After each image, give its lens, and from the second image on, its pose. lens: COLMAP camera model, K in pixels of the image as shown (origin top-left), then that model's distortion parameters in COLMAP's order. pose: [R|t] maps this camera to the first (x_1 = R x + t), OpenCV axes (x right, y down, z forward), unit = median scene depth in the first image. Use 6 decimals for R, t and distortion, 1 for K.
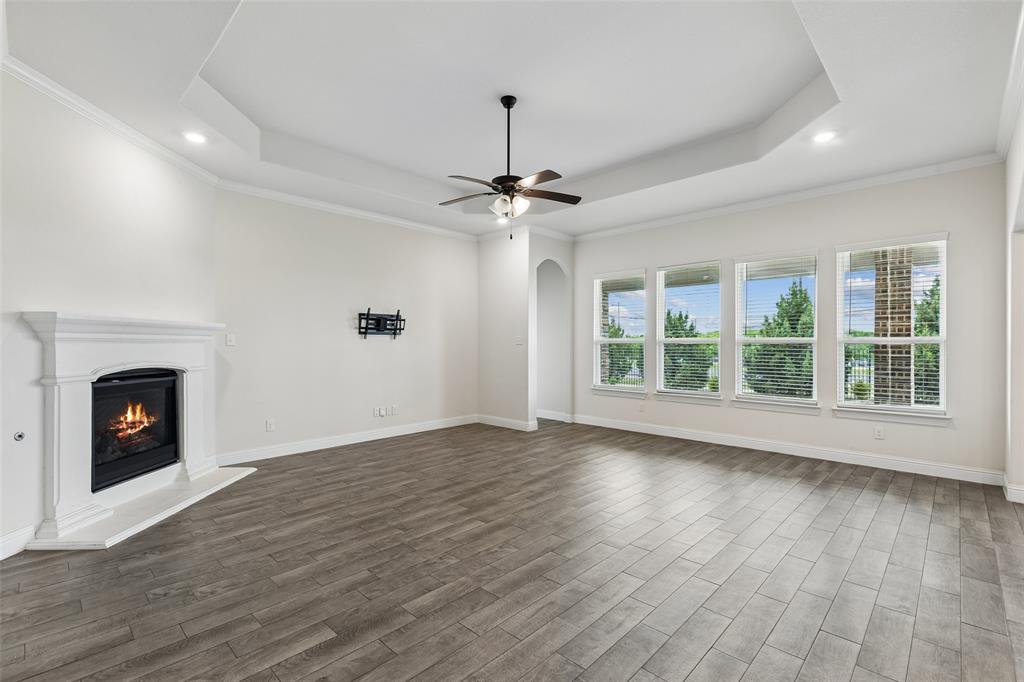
lens RADIAL K [[463.4, 0, 511.2], [0, 463.4, 337.2], [0, 0, 1]] dist [0.009278, -0.002150]
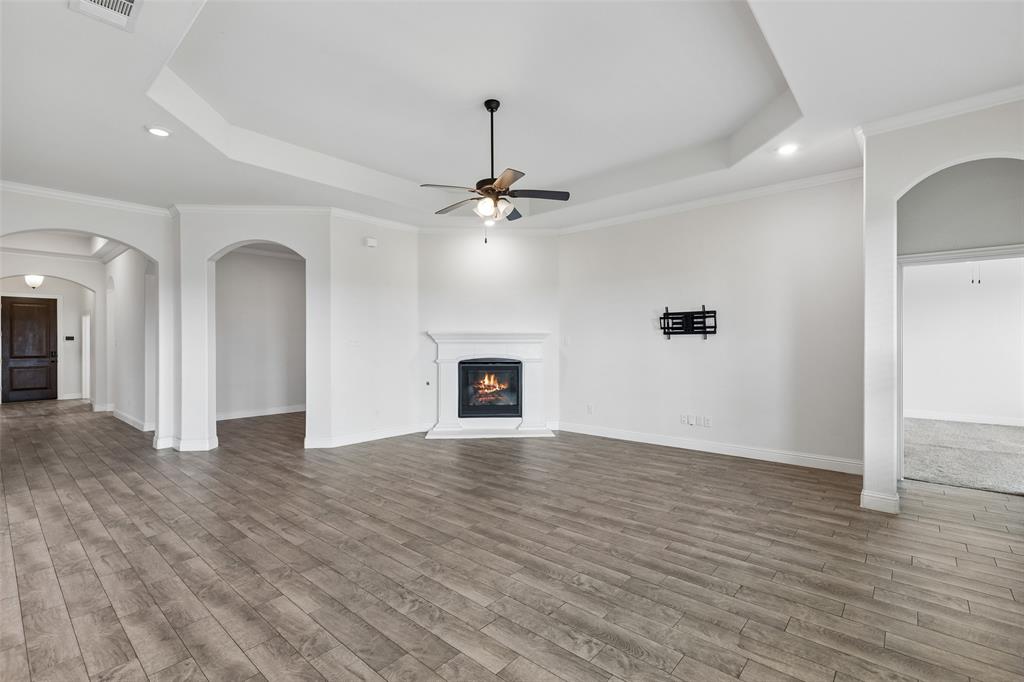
lens RADIAL K [[463.4, 0, 504.8], [0, 463.4, 338.2], [0, 0, 1]] dist [0.009278, -0.002150]
pose [[0.038135, -0.008833, -0.999234, 0.907609], [0.015993, 0.999838, -0.008228, 0.005426], [0.999145, -0.015666, 0.038270, 0.899331]]
